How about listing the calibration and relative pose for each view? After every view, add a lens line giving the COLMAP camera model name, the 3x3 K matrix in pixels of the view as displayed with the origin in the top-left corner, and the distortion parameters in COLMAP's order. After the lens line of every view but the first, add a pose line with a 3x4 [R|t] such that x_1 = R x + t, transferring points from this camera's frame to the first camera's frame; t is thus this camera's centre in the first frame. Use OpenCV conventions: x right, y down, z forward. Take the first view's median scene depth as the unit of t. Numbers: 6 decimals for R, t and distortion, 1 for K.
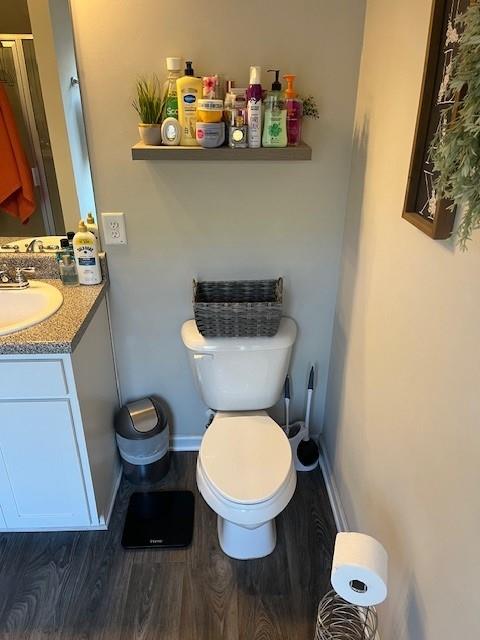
lens RADIAL K [[482.6, 0, 242.7], [0, 482.6, 322.6], [0, 0, 1]] dist [0.073456, -0.098953]
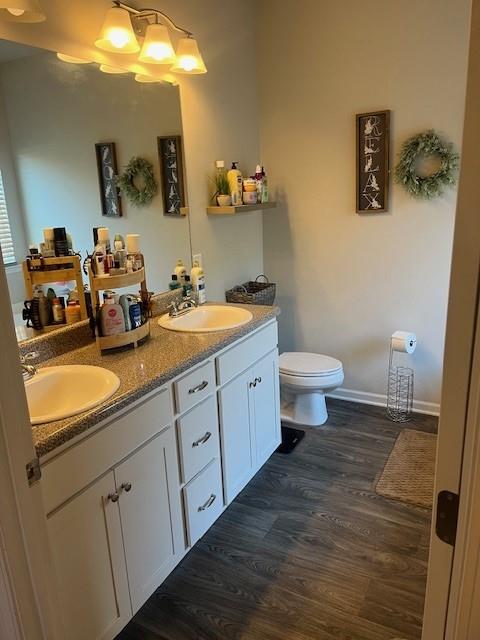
lens RADIAL K [[482.6, 0, 237.4], [0, 482.6, 318.5], [0, 0, 1]] dist [0.073456, -0.098953]
pose [[0.505980, -0.259986, 0.822430, -1.489885], [0.431850, 0.901737, 0.019371, -0.019395], [-0.746652, 0.345365, 0.568536, 0.111830]]
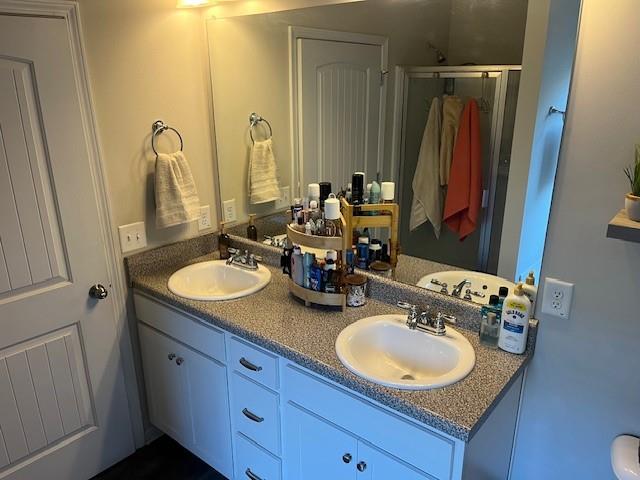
lens RADIAL K [[482.6, 0, 322.0], [0, 482.6, 241.4], [0, 0, 1]] dist [0.073456, -0.098953]
pose [[0.753923, 0.200282, -0.625690, -0.063406], [-0.285216, 0.957745, -0.037097, -0.140881], [0.591821, 0.206425, 0.779190, 0.087428]]
